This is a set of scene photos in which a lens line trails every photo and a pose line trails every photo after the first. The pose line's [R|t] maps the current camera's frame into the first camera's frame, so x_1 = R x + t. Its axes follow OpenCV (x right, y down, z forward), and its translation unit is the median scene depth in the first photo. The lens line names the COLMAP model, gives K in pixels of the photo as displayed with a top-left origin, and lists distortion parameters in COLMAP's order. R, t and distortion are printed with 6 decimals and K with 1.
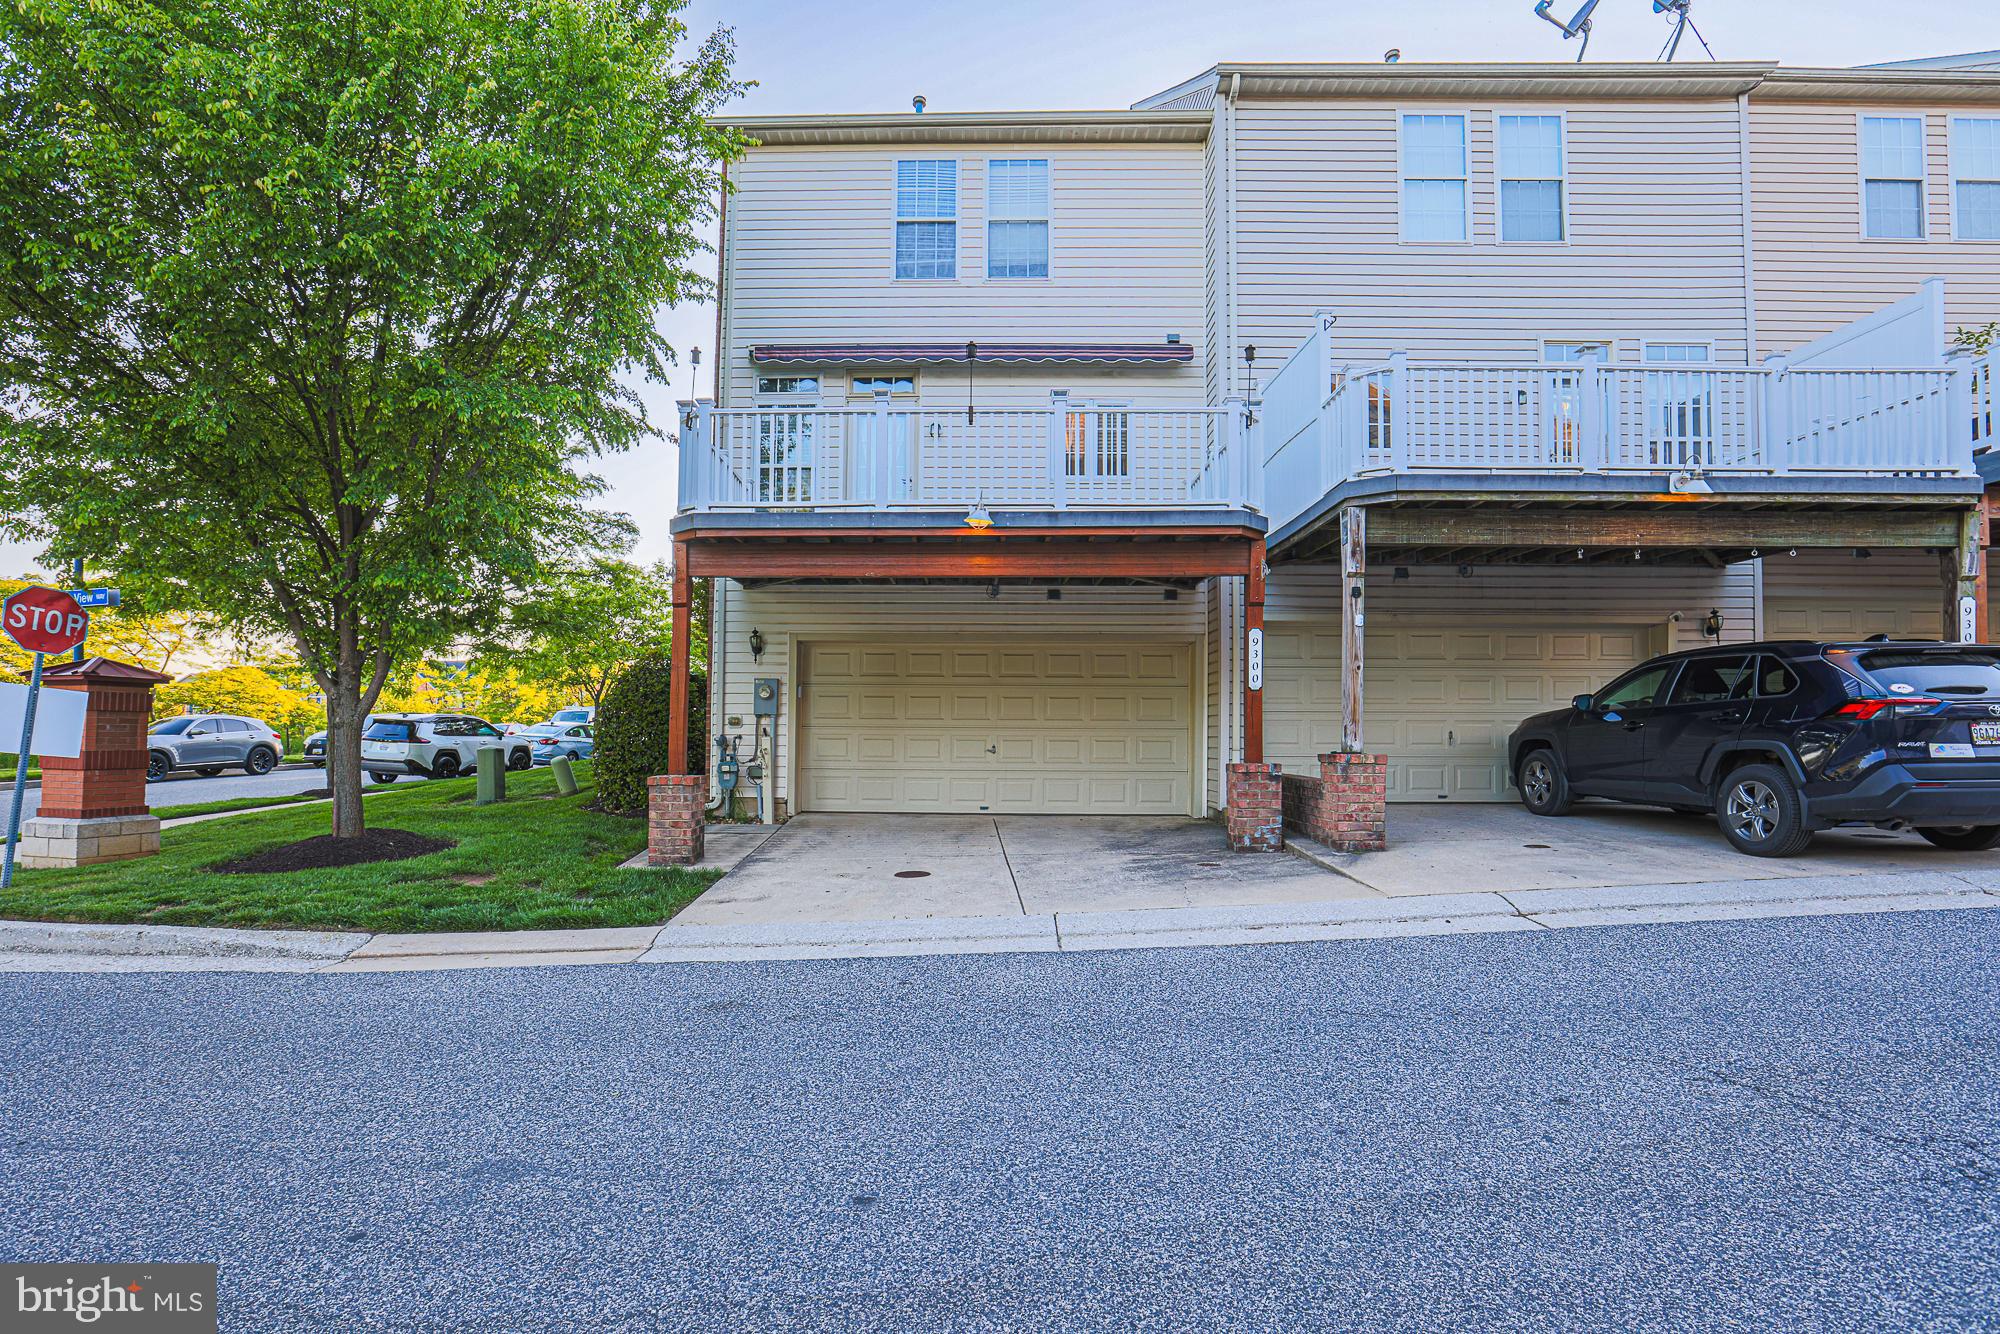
lens RADIAL K [[932.7, 0, 1011.1], [0, 932.7, 693.1], [0, 0, 1]] dist [-0.056693, 0.021293]
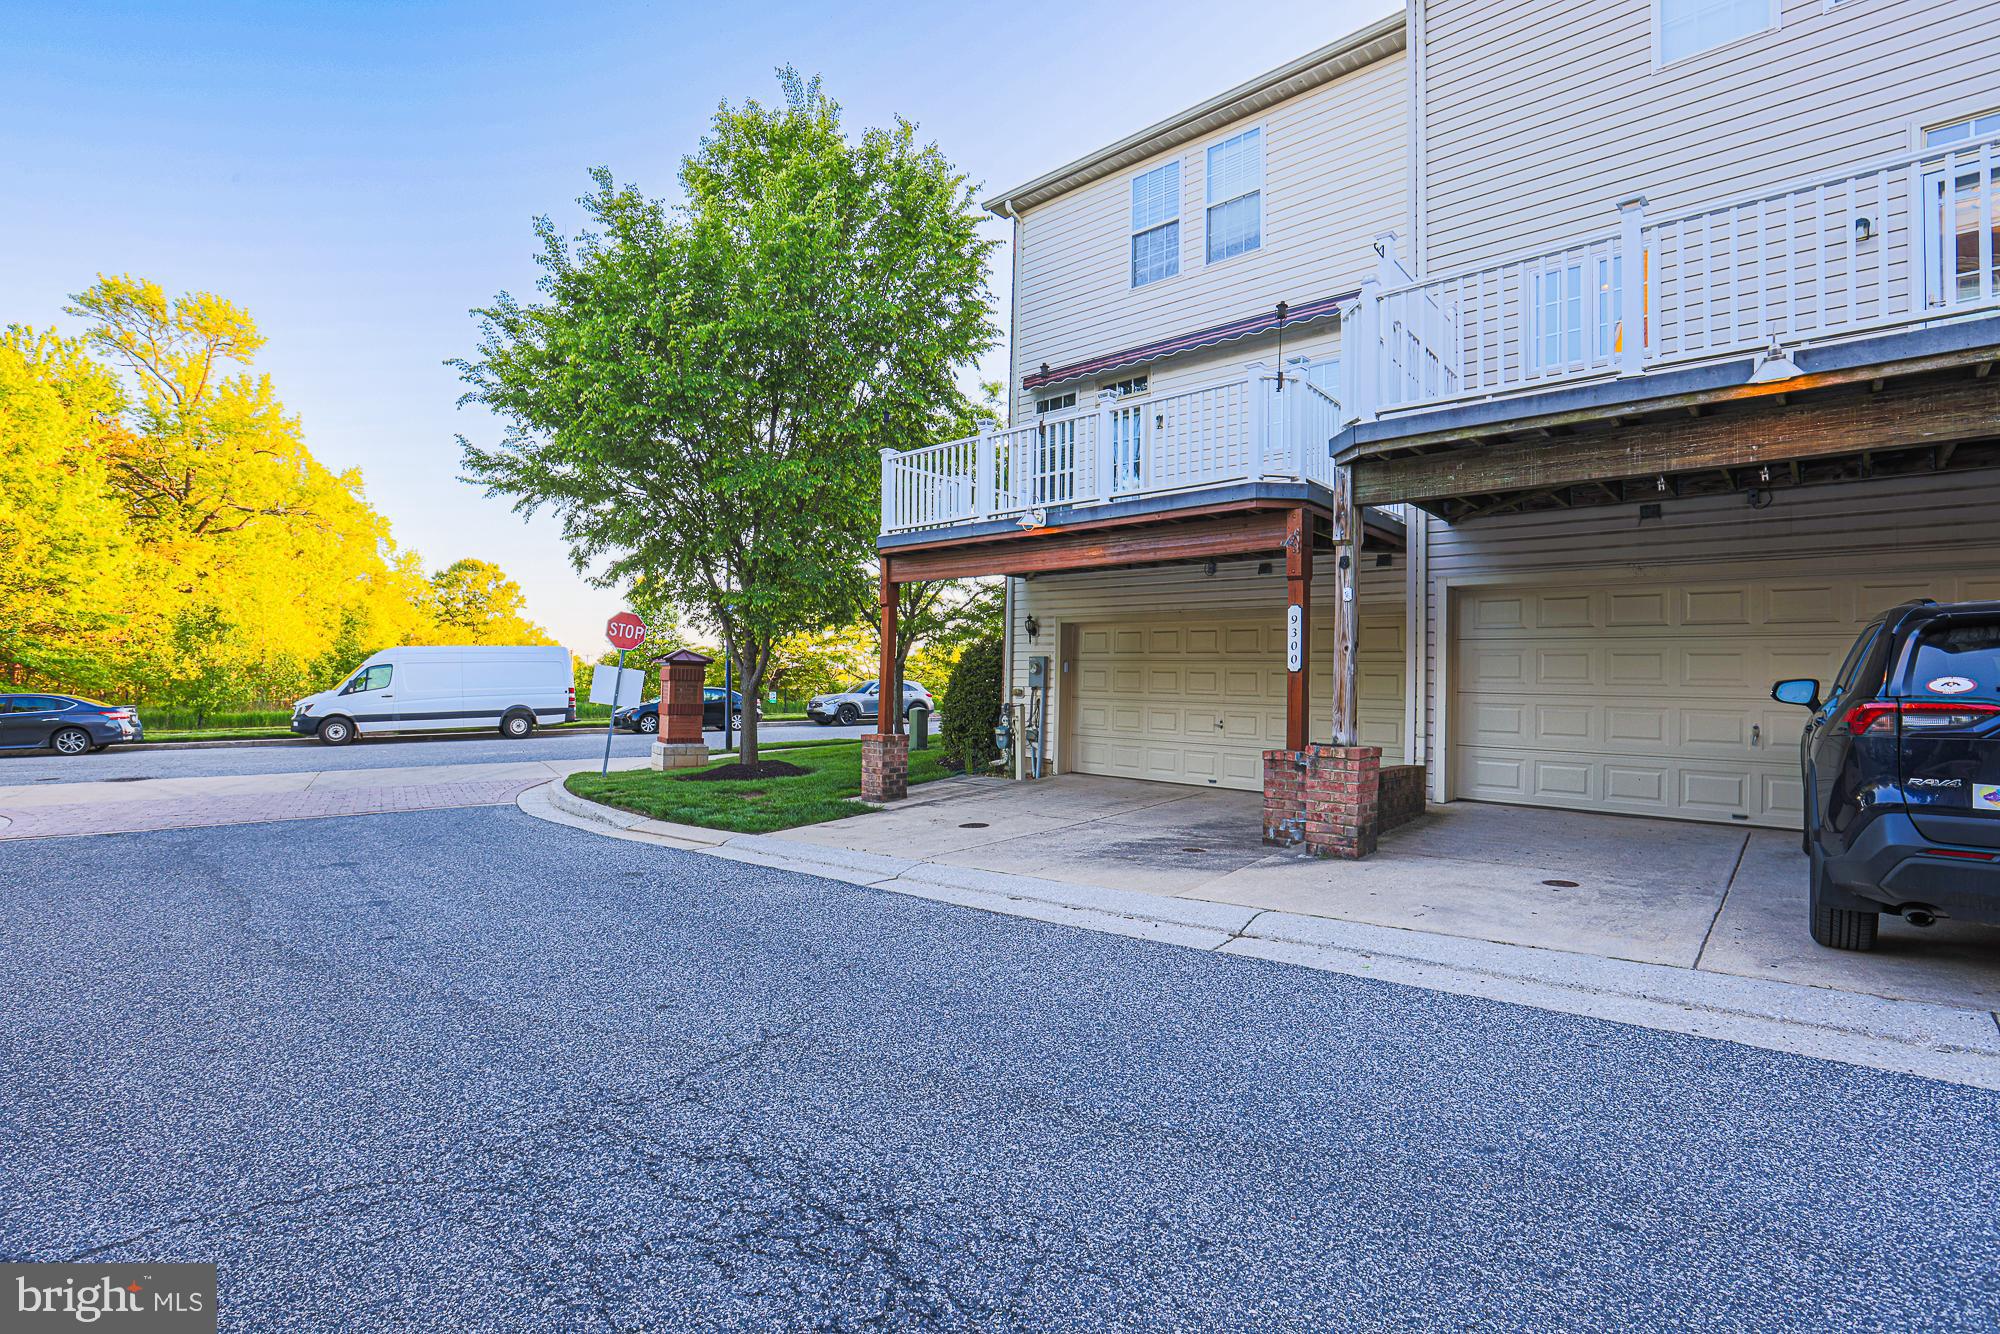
lens RADIAL K [[942.7, 0, 1018.4], [0, 942.7, 644.3], [0, 0, 1]] dist [-0.059345, 0.025061]
pose [[0.745392, -0.014904, -0.666460, 0.513886], [0.007184, 0.999872, -0.014325, -0.014358], [0.666588, 0.005889, 0.745403, 0.091671]]
